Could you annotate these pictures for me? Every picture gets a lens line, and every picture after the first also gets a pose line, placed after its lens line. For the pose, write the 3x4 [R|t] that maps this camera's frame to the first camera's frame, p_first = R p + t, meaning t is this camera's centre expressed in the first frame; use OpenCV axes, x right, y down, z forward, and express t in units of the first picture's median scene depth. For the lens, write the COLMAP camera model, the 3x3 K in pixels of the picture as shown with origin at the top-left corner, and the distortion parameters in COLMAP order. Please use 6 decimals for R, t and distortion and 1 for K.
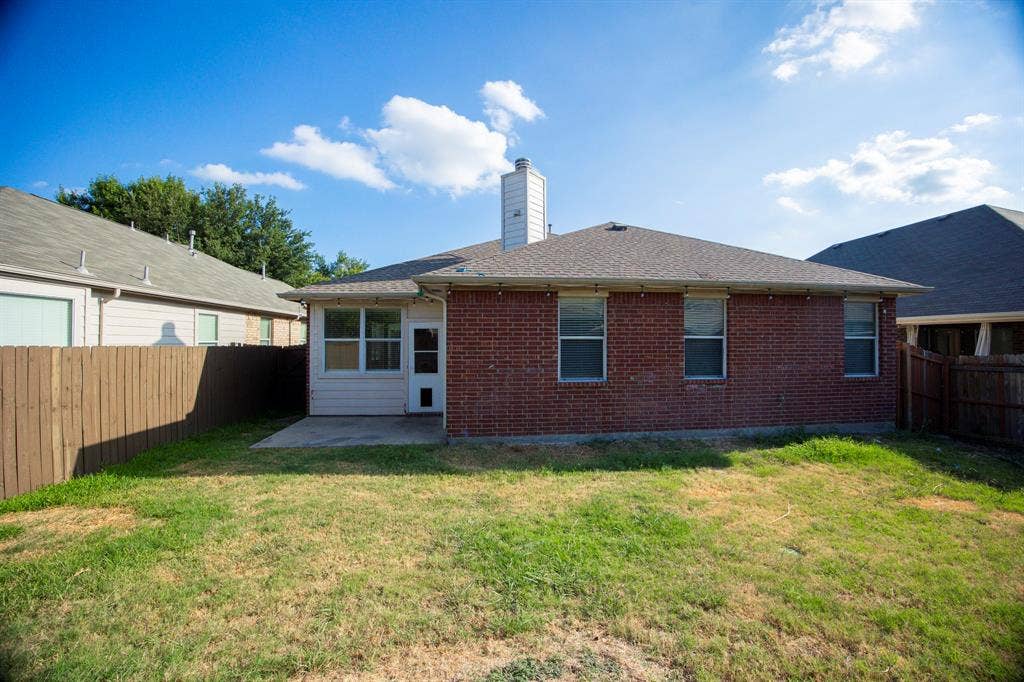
lens RADIAL K [[424.6, 0, 512.0], [0, 424.6, 341.0], [0, 0, 1]] dist [-0.062938, 0.016231]
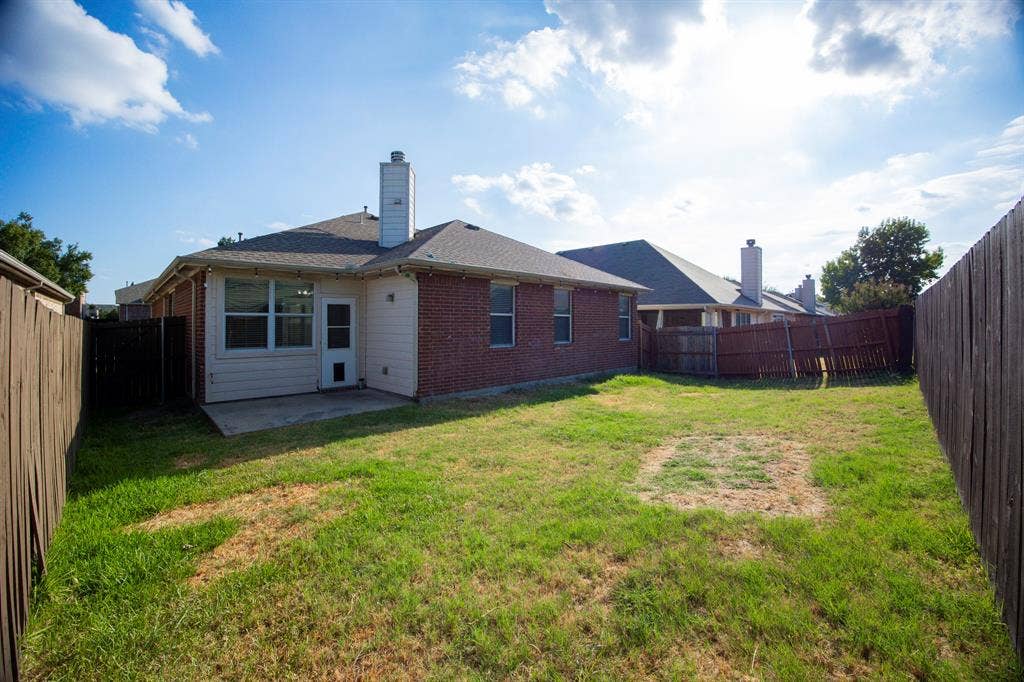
lens RADIAL K [[429.2, 0, 511.8], [0, 429.2, 317.0], [0, 0, 1]] dist [-0.064639, -0.000086]
pose [[0.767833, 0.008525, 0.640594, -0.537260], [-0.002722, 0.999946, -0.010045, 0.010029], [-0.640645, 0.005969, 0.767814, -0.048970]]
